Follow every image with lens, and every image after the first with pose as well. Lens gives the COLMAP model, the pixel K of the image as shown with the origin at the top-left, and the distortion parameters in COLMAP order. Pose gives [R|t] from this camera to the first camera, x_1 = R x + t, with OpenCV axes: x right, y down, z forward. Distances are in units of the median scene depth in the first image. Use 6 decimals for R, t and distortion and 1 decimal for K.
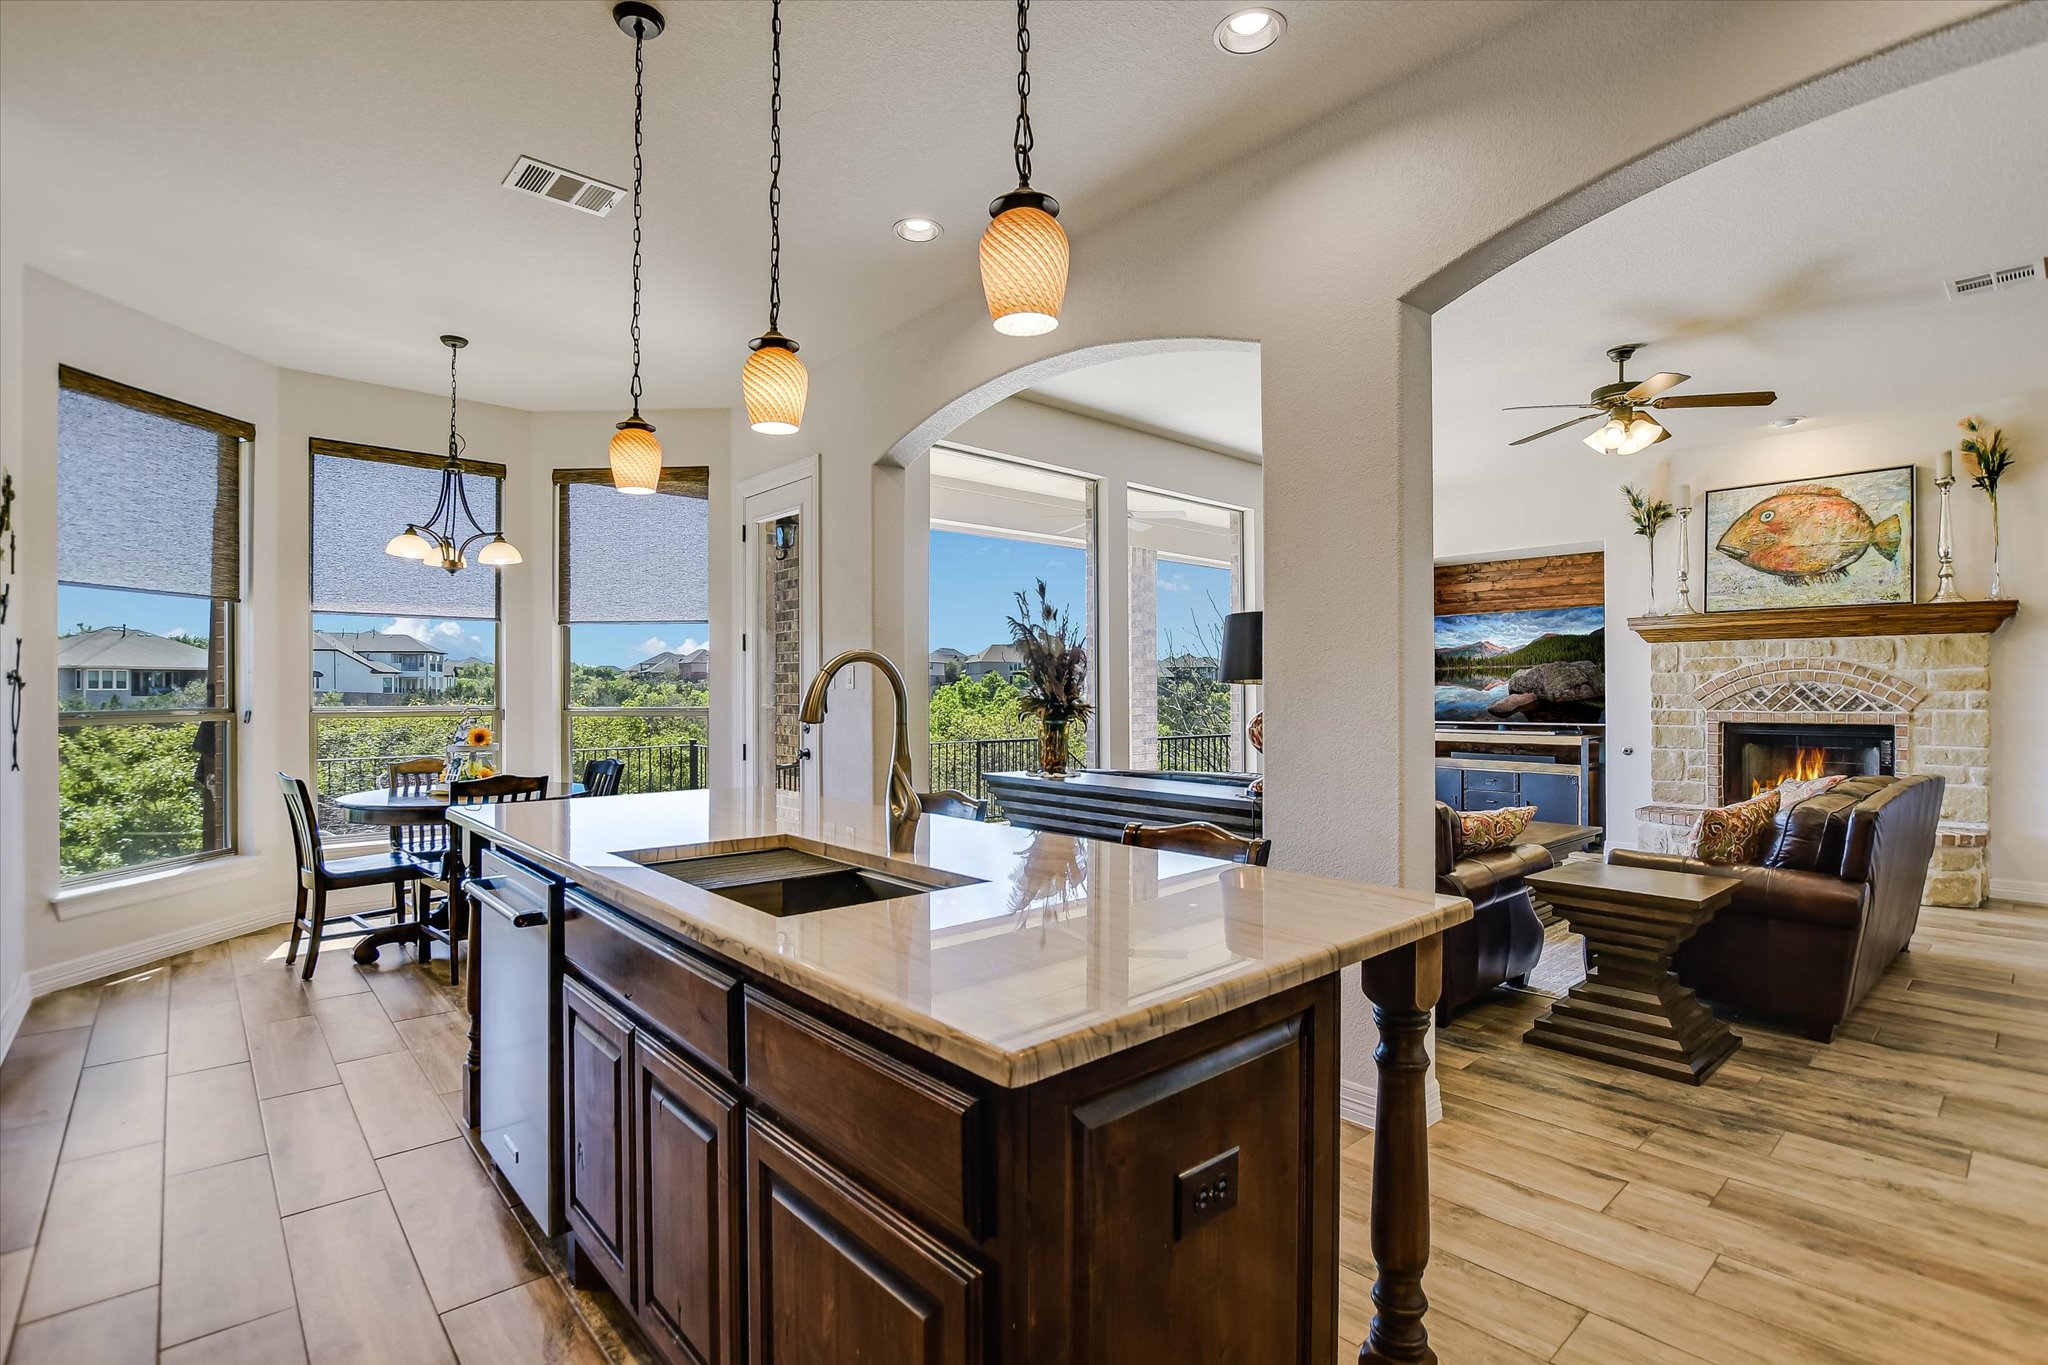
lens RADIAL K [[950.3, 0, 1024.0], [0, 950.3, 682.5], [0, 0, 1]] dist [-0.020408, 0.000657]
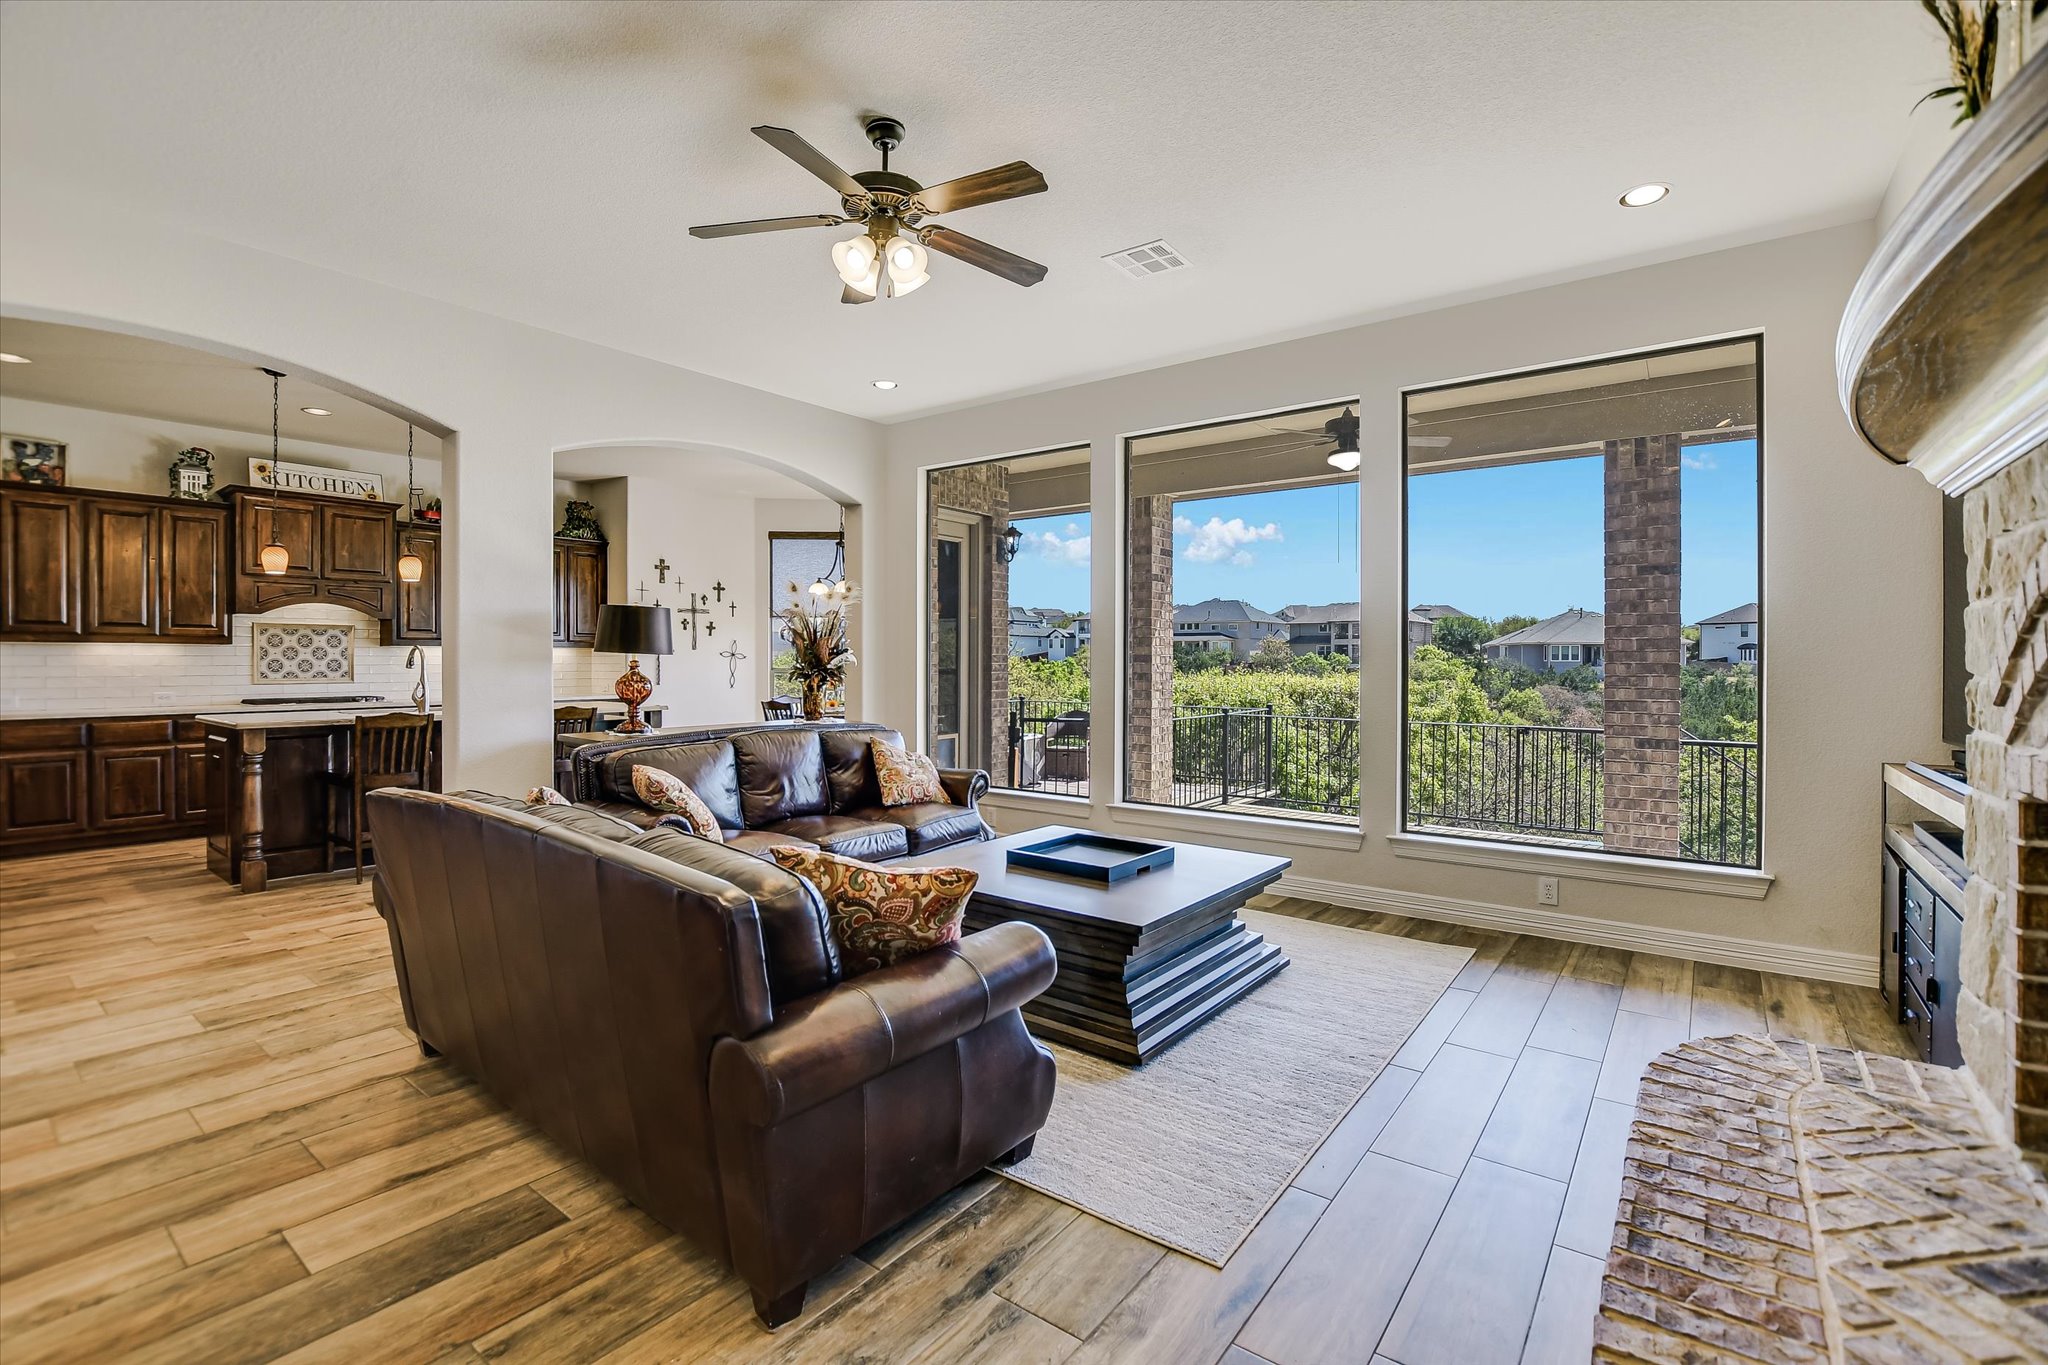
lens RADIAL K [[909.2, 0, 1011.9], [0, 909.2, 666.5], [0, 0, 1]] dist [-0.027042, 0.001278]
pose [[0.178847, 0.008371, -0.983841, 1.652850], [0.004510, 0.999946, 0.009328, 0.008913], [0.983866, -0.006105, 0.178800, 1.286497]]
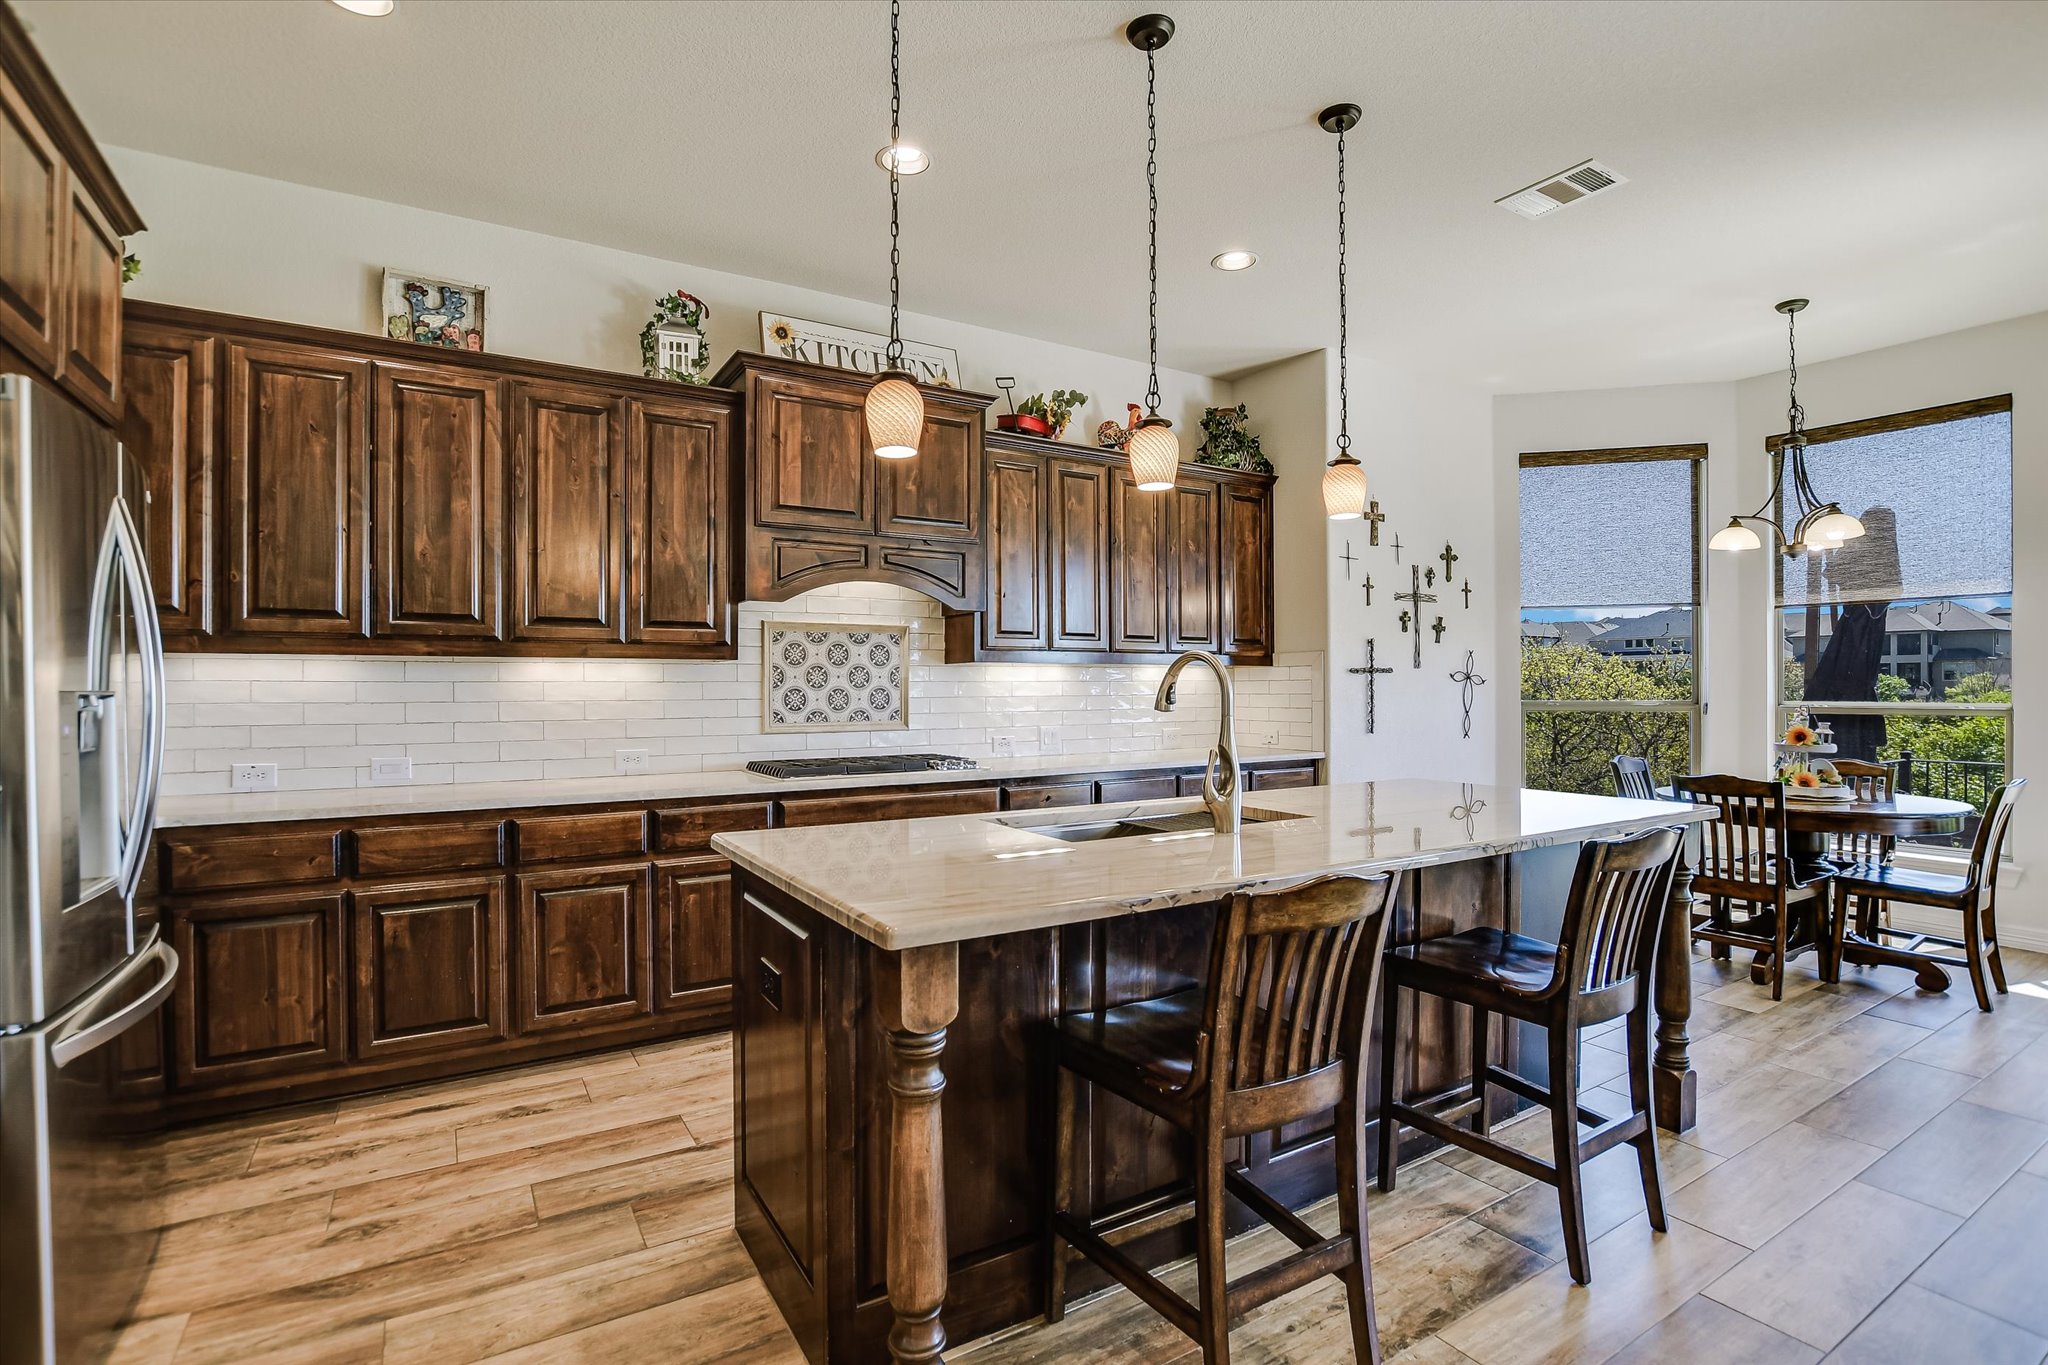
lens RADIAL K [[998.1, 0, 1048.5], [0, 998.1, 686.2], [0, 0, 1]] dist [-0.038666, -0.000527]
pose [[-0.168213, 0.002316, -0.985748, 0.552050], [0.007493, 0.999971, 0.001071, 0.003213], [0.985722, -0.007206, -0.168225, 0.539186]]
